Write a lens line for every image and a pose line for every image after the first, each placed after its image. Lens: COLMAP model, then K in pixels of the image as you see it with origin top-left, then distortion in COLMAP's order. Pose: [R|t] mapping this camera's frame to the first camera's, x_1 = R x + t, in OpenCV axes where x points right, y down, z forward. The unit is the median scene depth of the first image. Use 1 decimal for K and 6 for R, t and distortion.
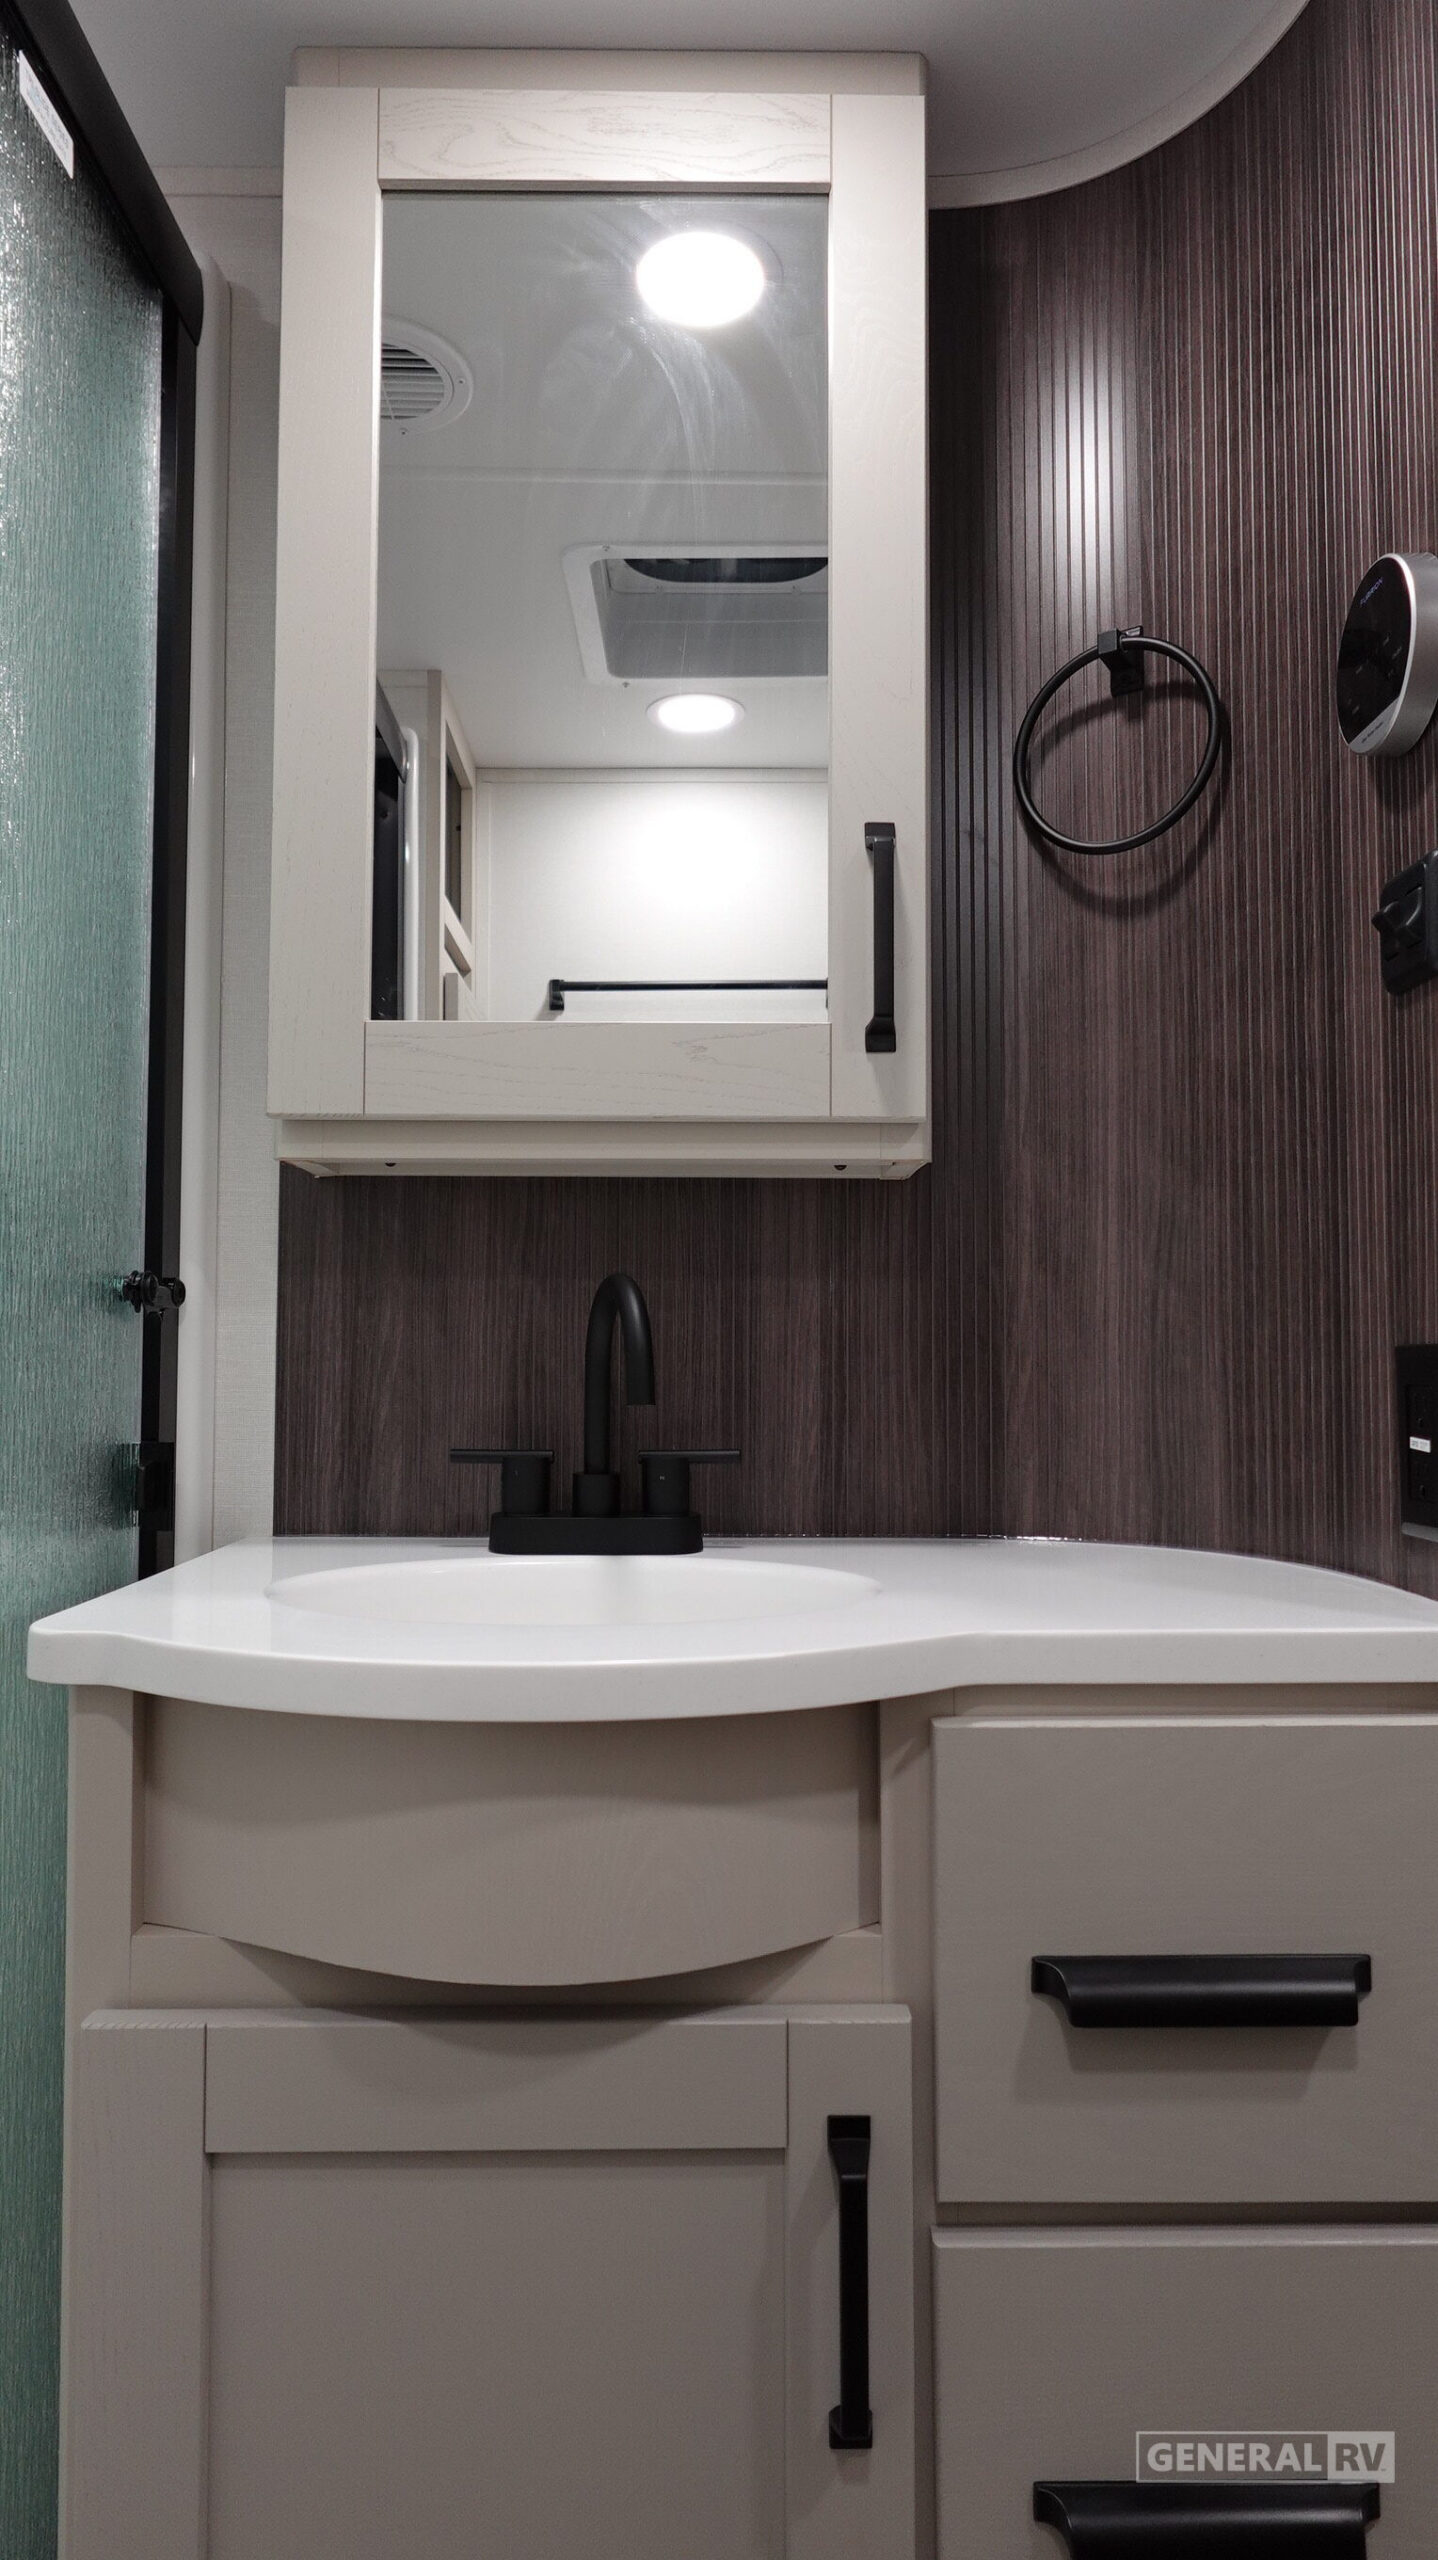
lens RADIAL K [[1573.0, 0, 719.0], [0, 1573.0, 1280.0], [0, 0, 1]] dist [0.005537, 0.000792]
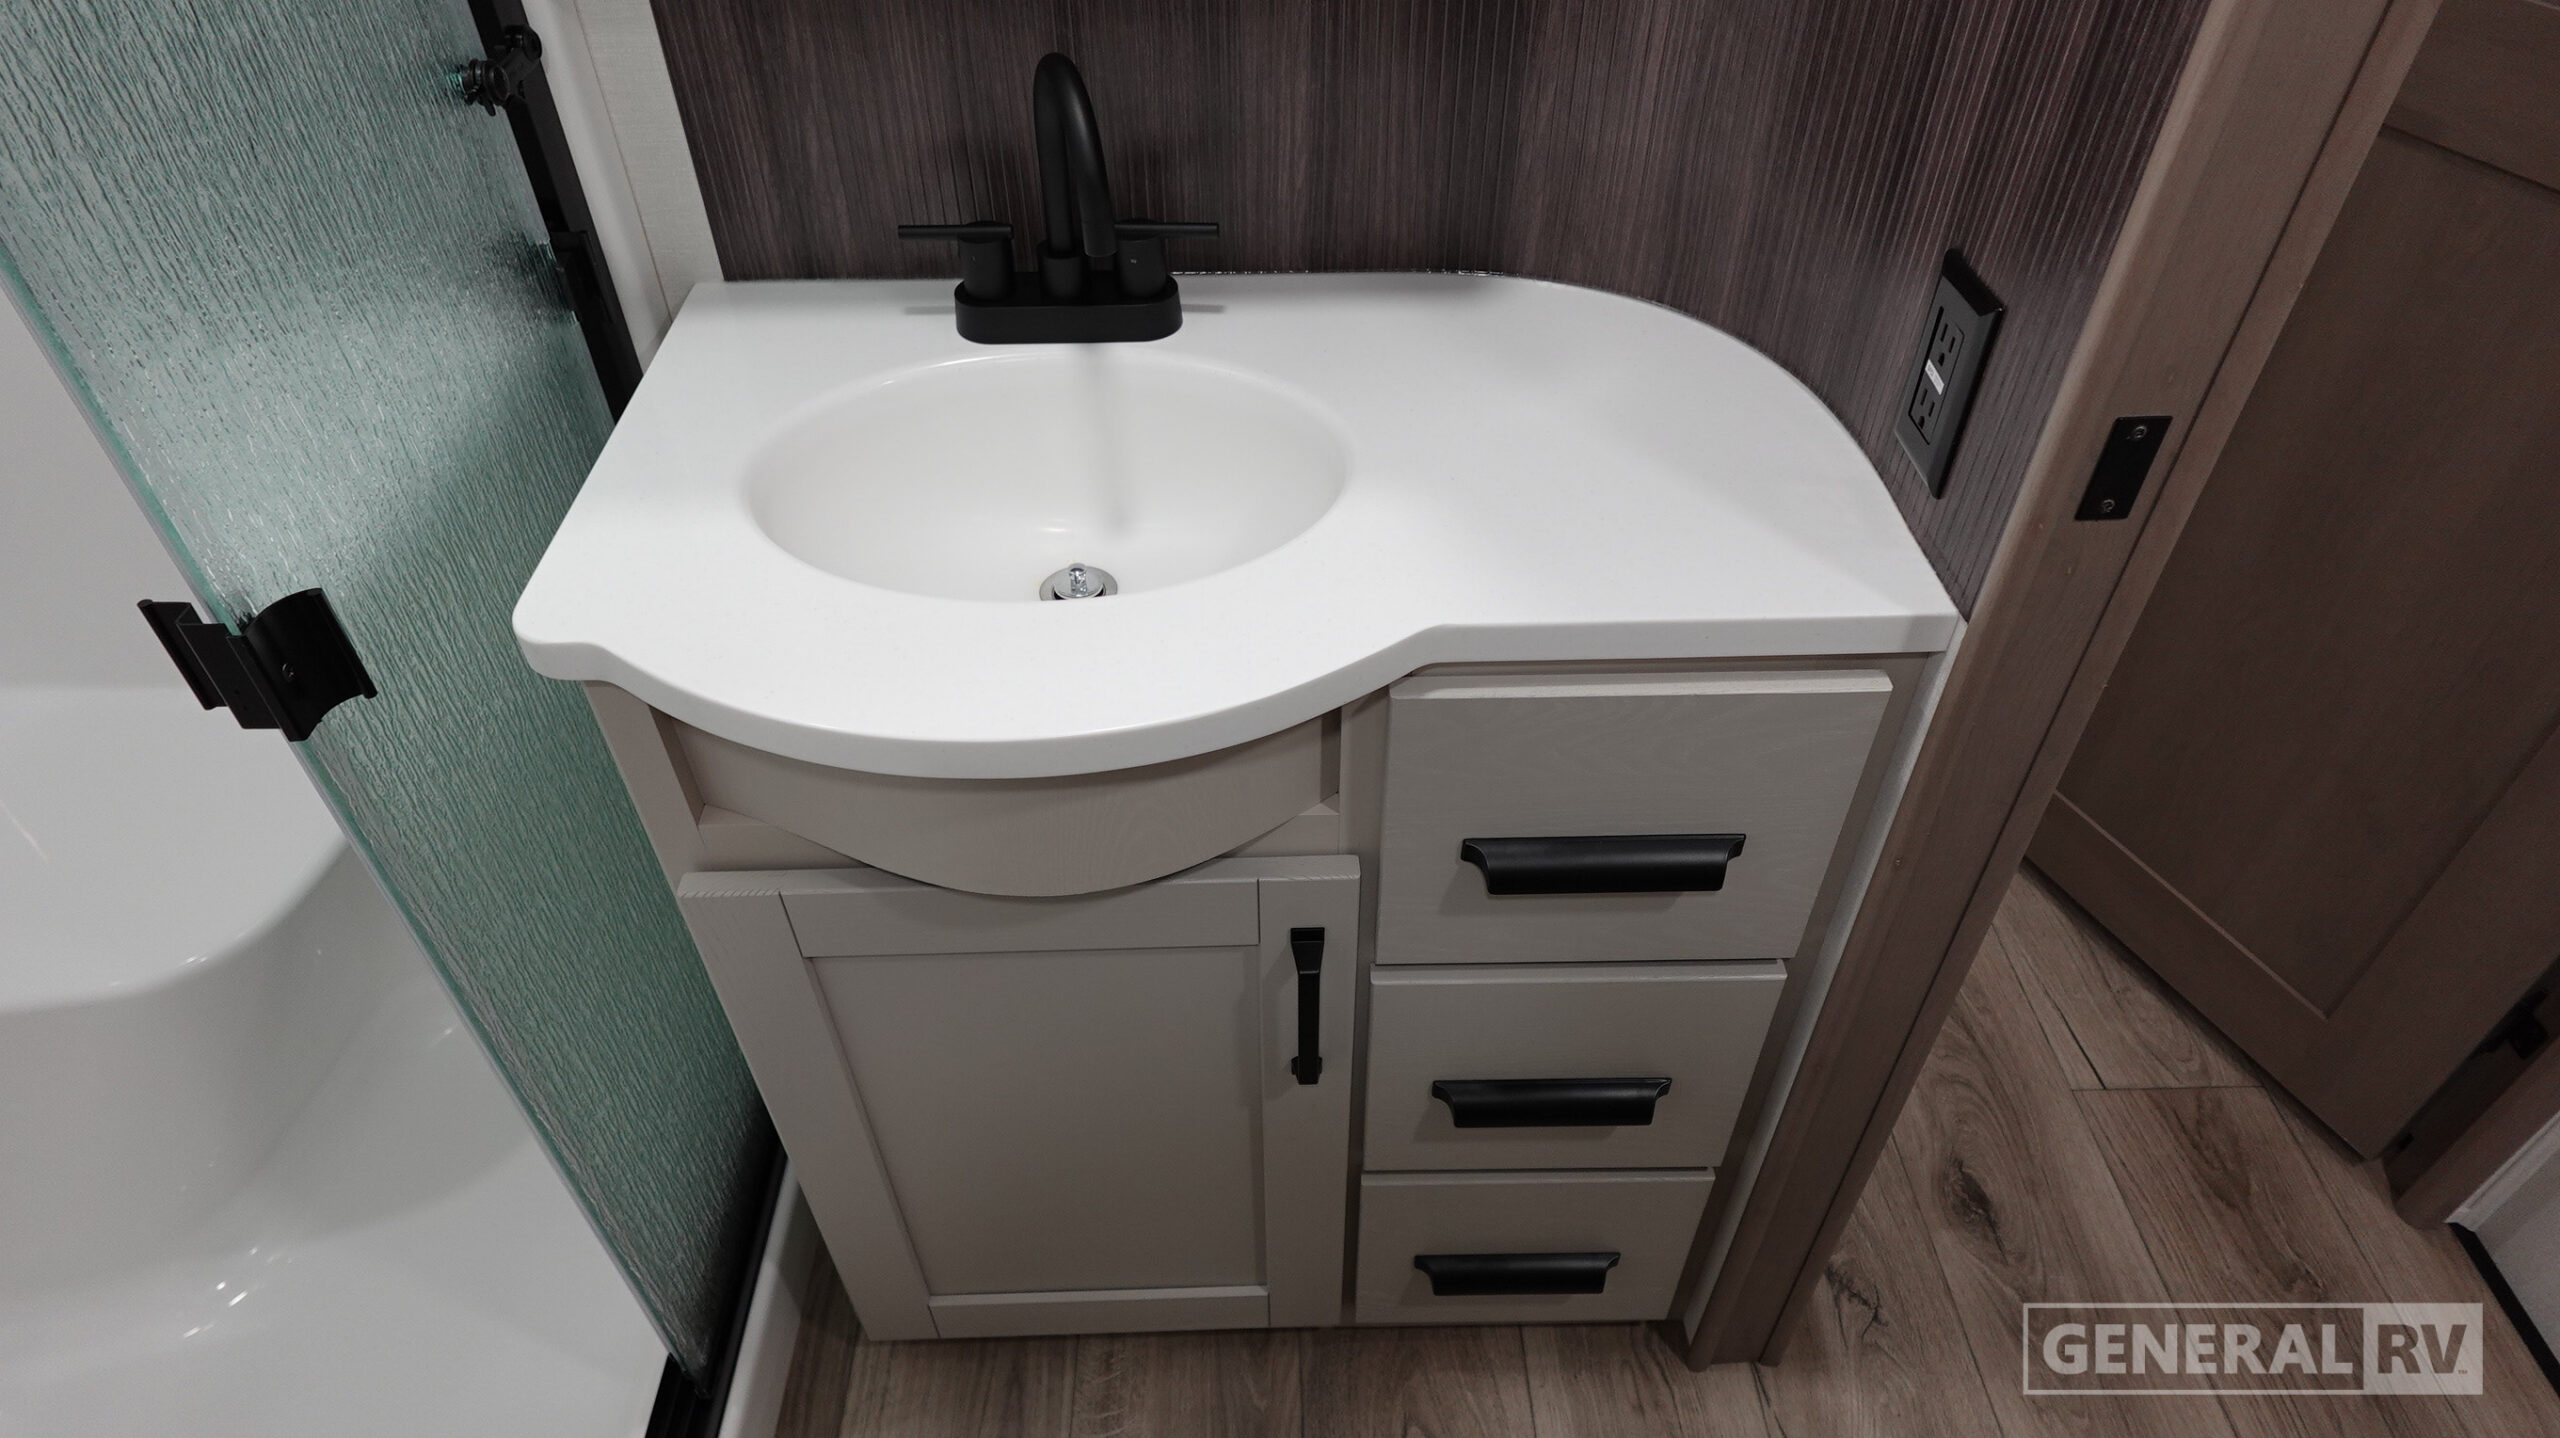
lens RADIAL K [[1503.3, 0, 1279.7], [0, 1503.3, 722.8], [0, 0, 1]] dist [-0.002251, -0.001902]
pose [[0.999773, -0.017602, 0.011979, 0.034357], [0.003787, 0.700648, 0.713497, -0.314531], [-0.020952, -0.713290, 0.700555, 0.192494]]
